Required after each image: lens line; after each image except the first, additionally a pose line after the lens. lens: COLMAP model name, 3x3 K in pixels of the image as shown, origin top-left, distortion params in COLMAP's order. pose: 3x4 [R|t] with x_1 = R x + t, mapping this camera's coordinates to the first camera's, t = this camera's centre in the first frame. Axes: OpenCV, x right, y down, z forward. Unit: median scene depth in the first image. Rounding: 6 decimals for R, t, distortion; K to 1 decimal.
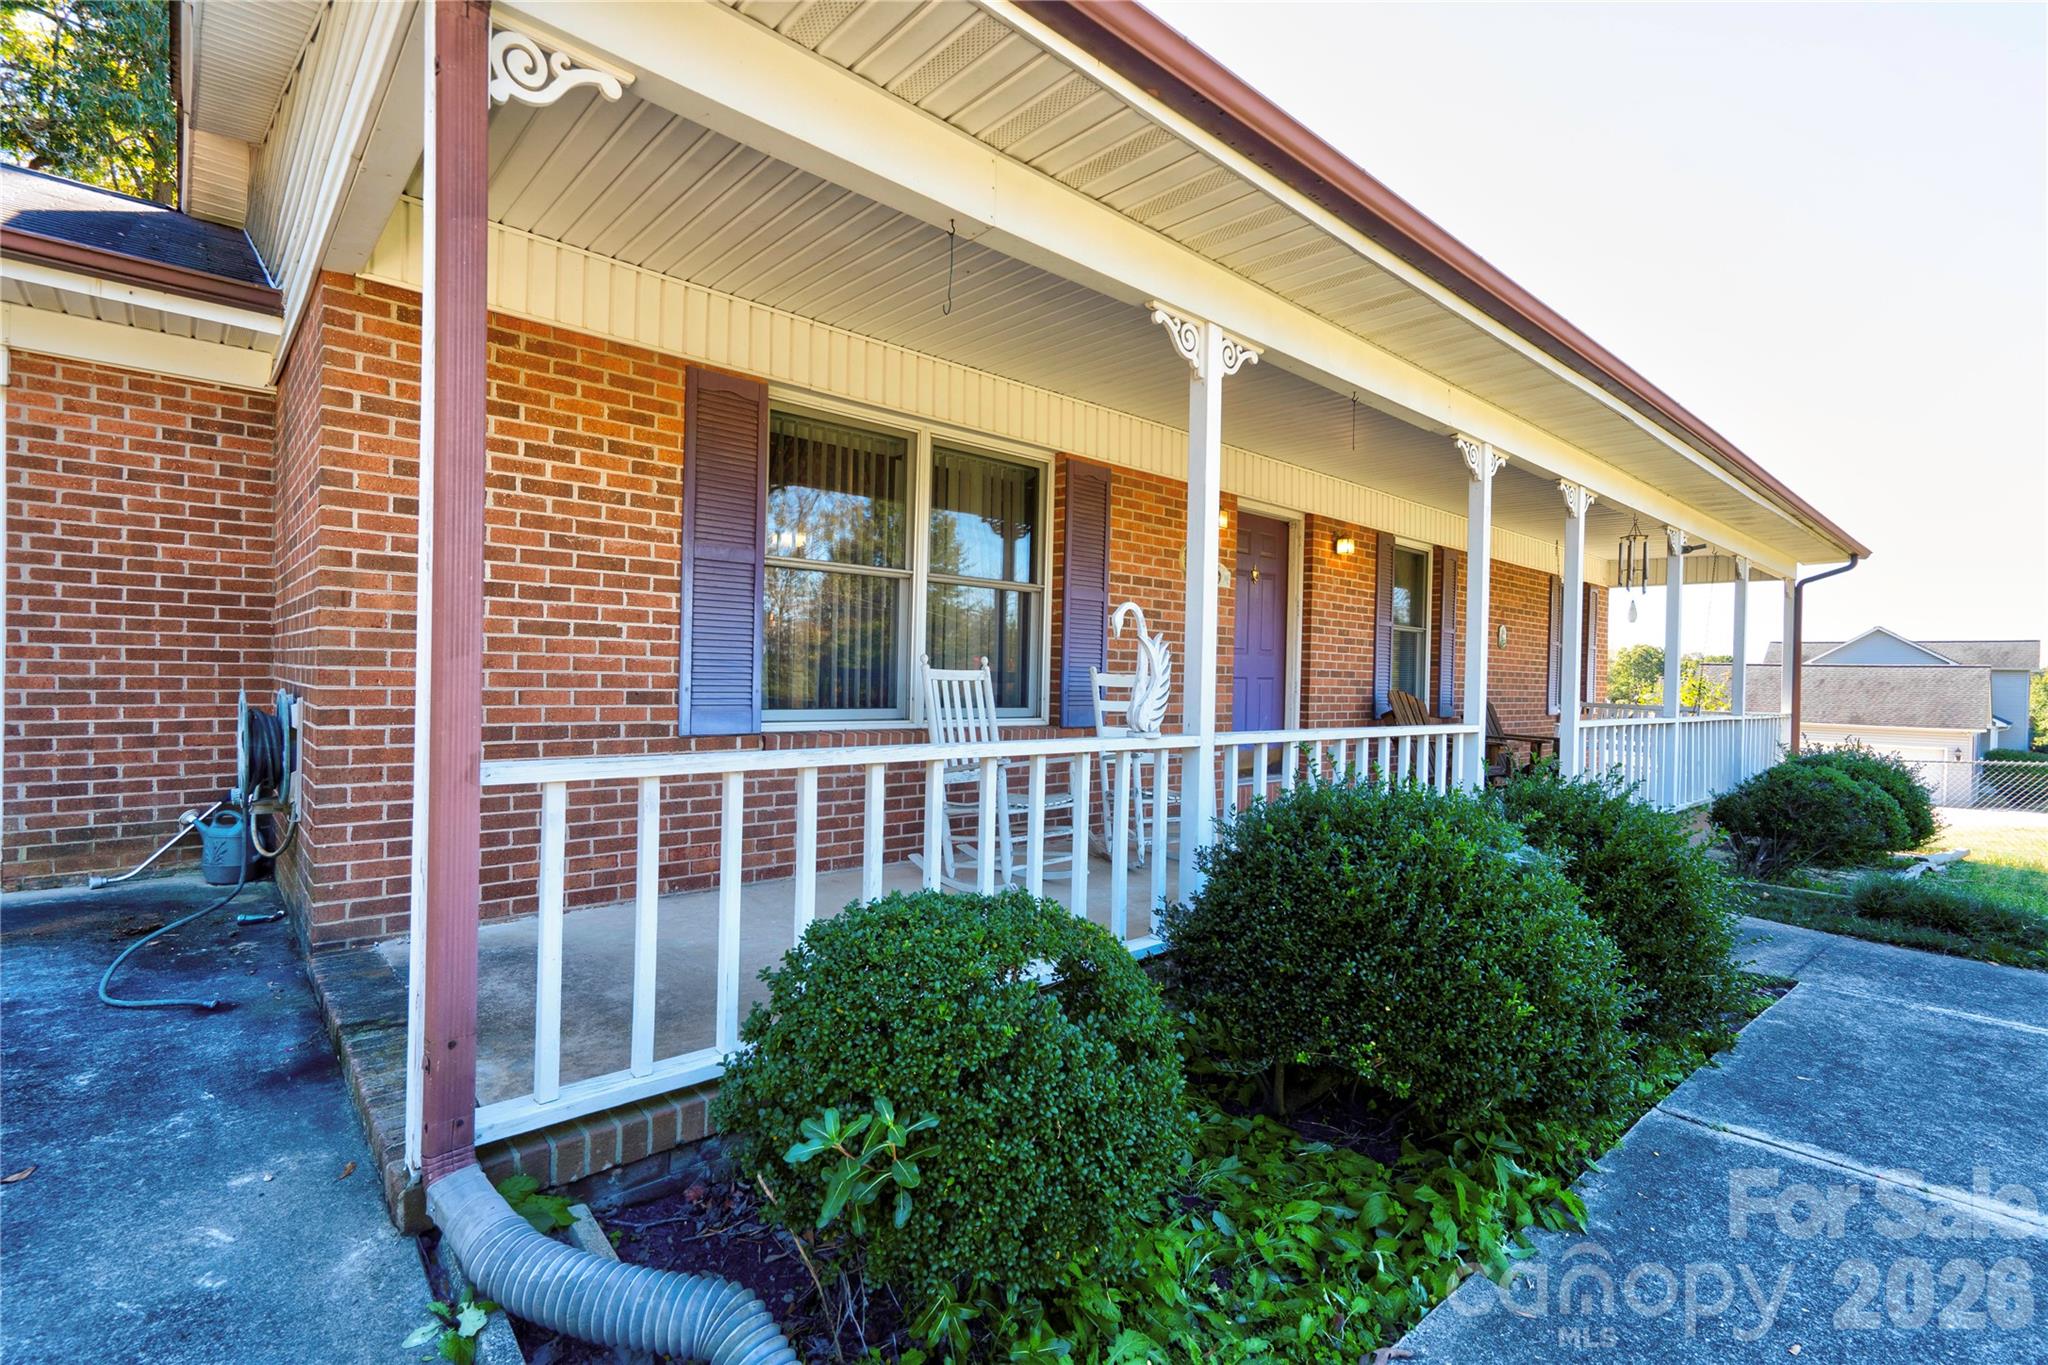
lens RADIAL K [[942.8, 0, 1010.8], [0, 942.8, 677.4], [0, 0, 1]] dist [-0.006555, 0.016590]
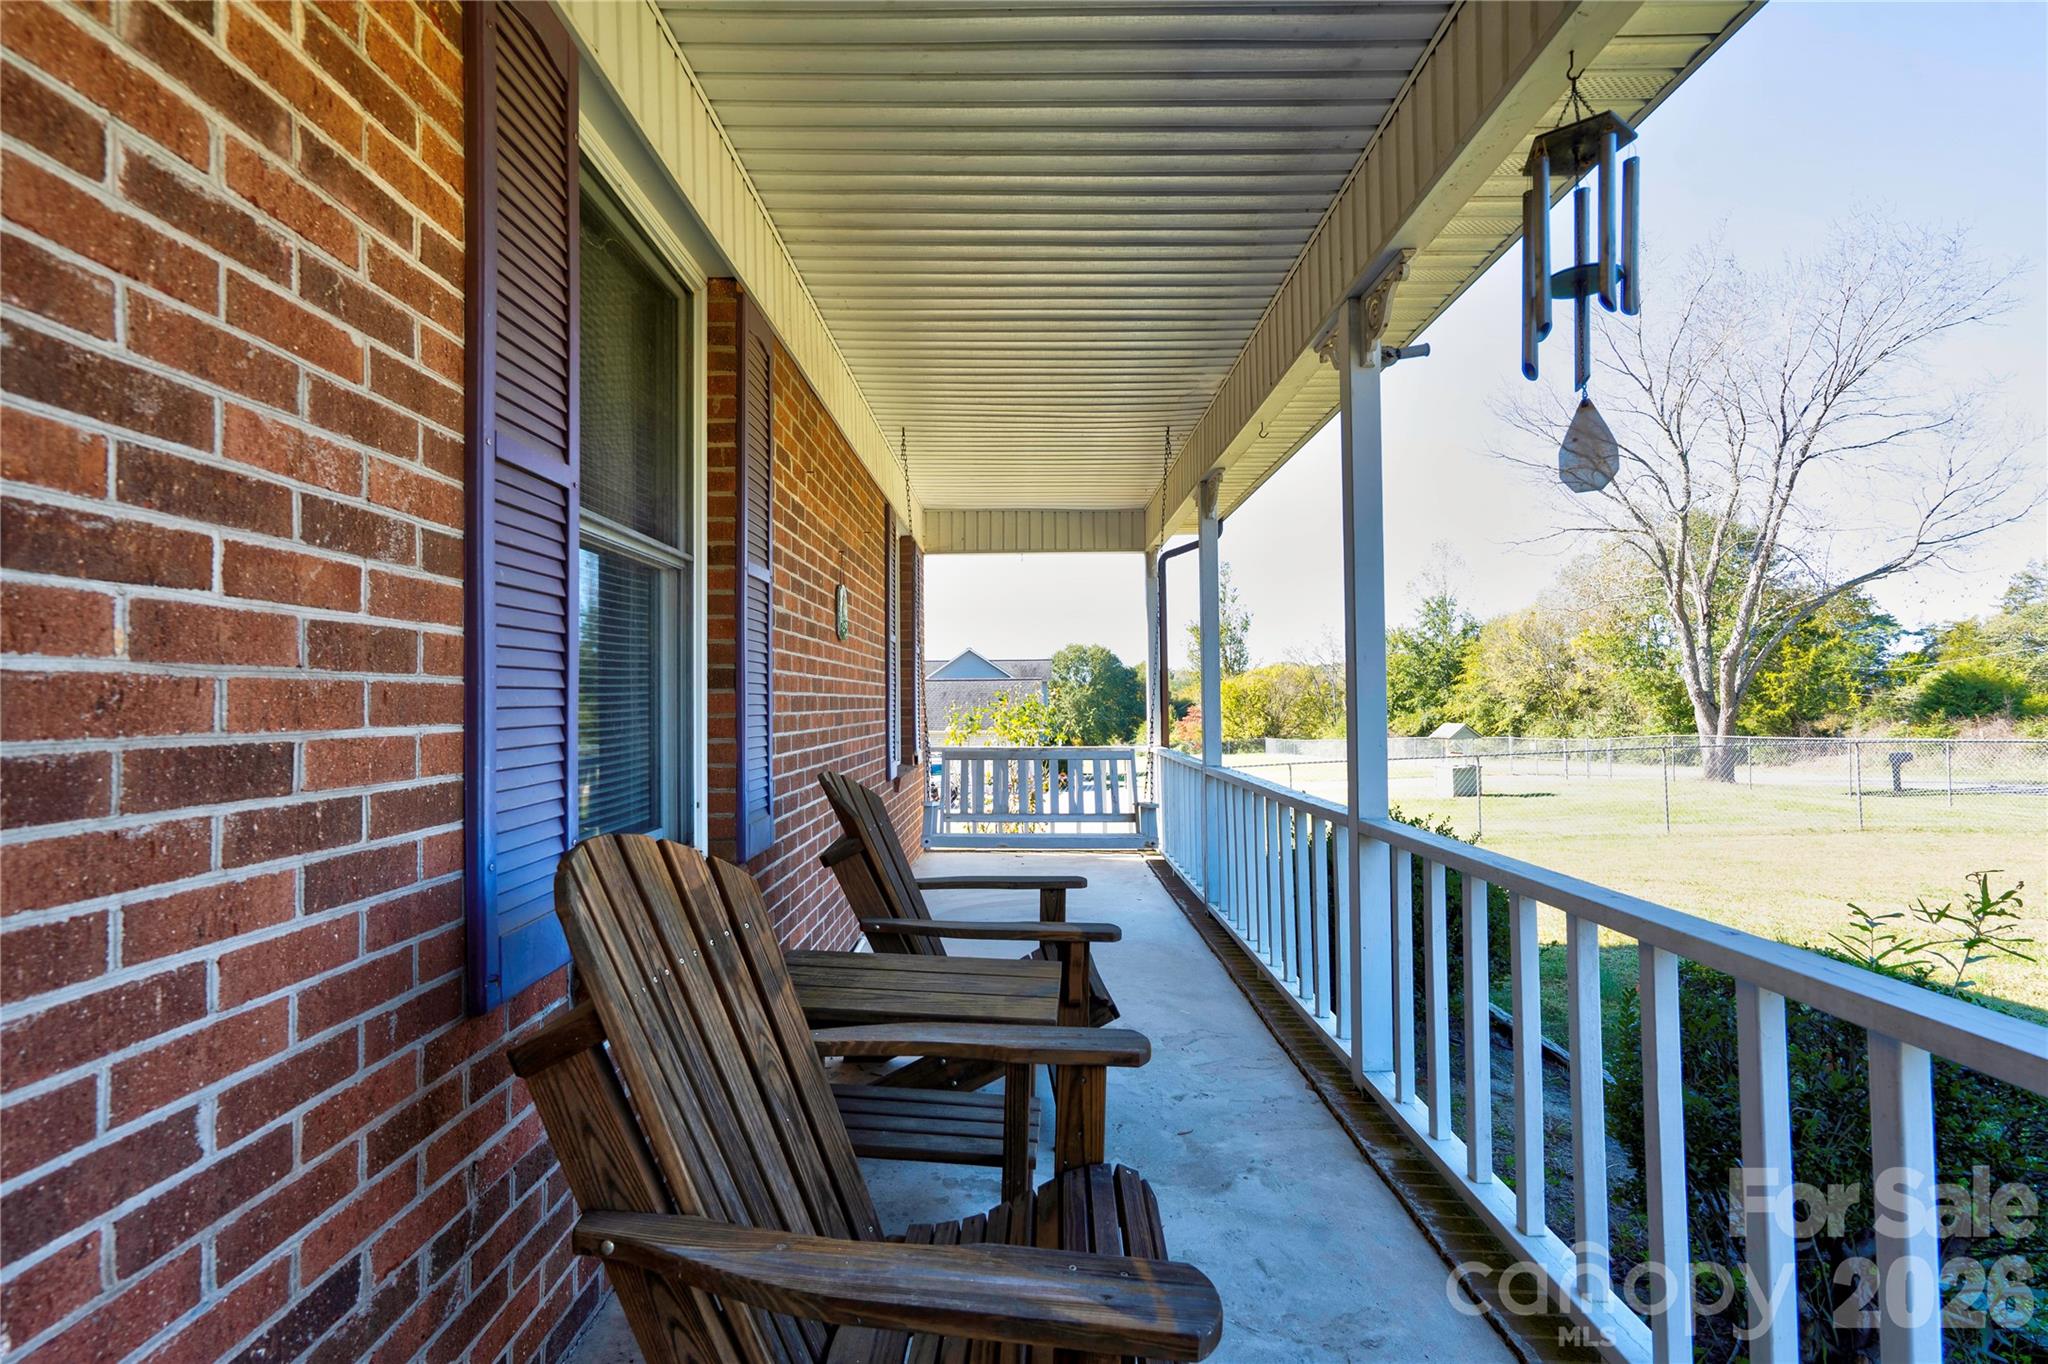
lens RADIAL K [[942.8, 0, 1010.8], [0, 942.8, 676.9], [0, 0, 1]] dist [-0.006555, 0.016590]
pose [[0.674449, -0.011402, 0.738233, 0.642371], [0.028663, 0.999531, -0.010748, -0.021084], [-0.737765, 0.028409, 0.674460, 1.603534]]
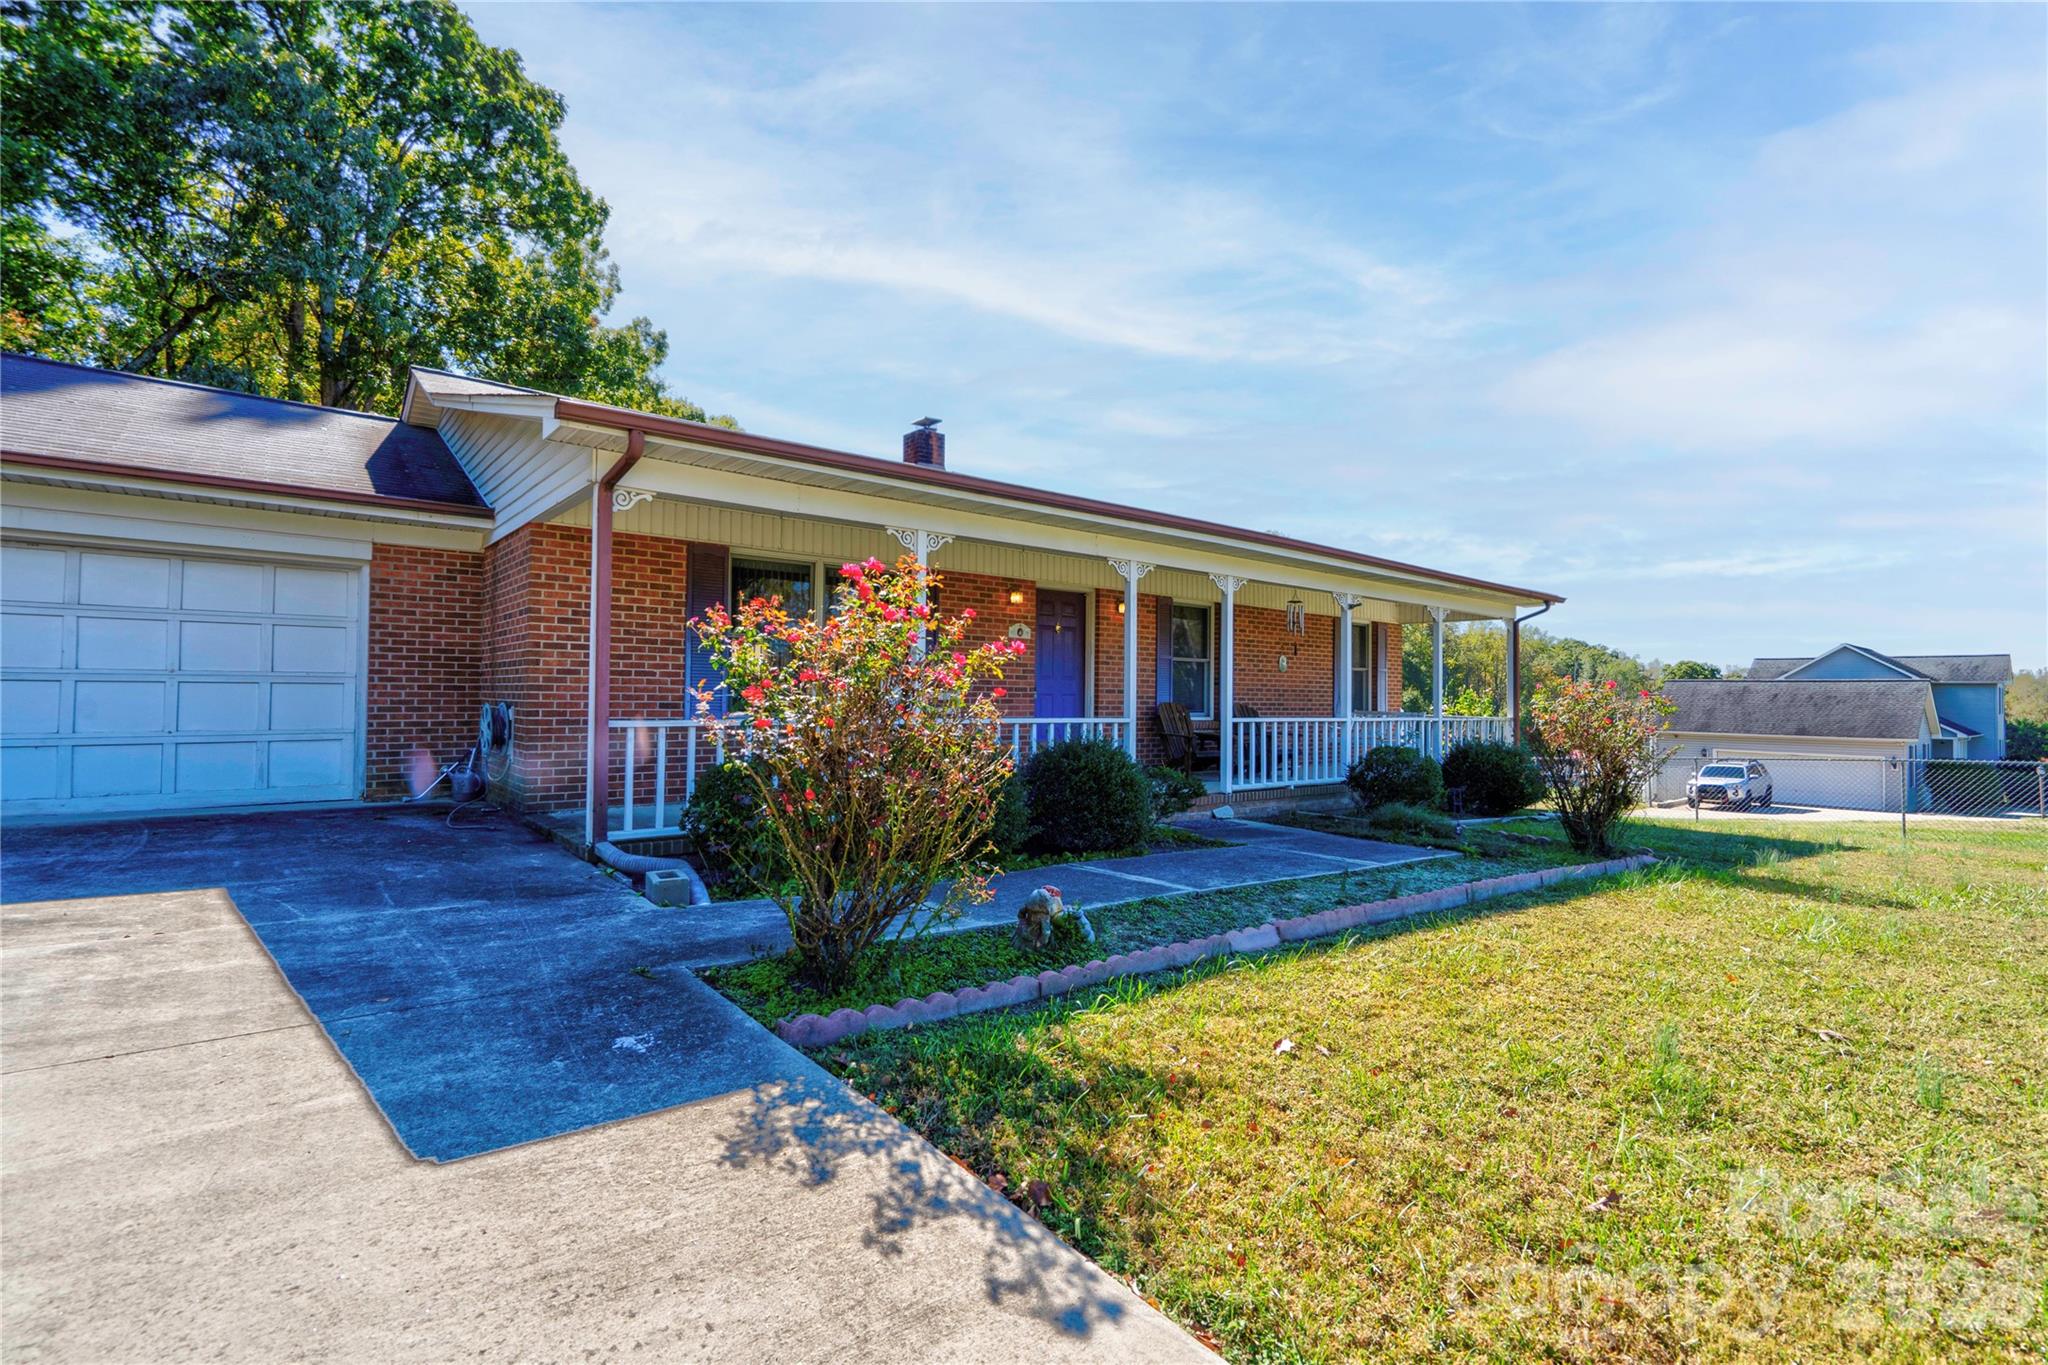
lens RADIAL K [[942.8, 0, 1010.8], [0, 942.8, 677.4], [0, 0, 1]] dist [-0.006555, 0.016590]
pose [[0.998924, -0.011694, -0.044870, 0.435543], [0.010548, 0.999614, -0.025702, 0.019924], [0.045154, 0.025201, 0.998662, -0.983141]]
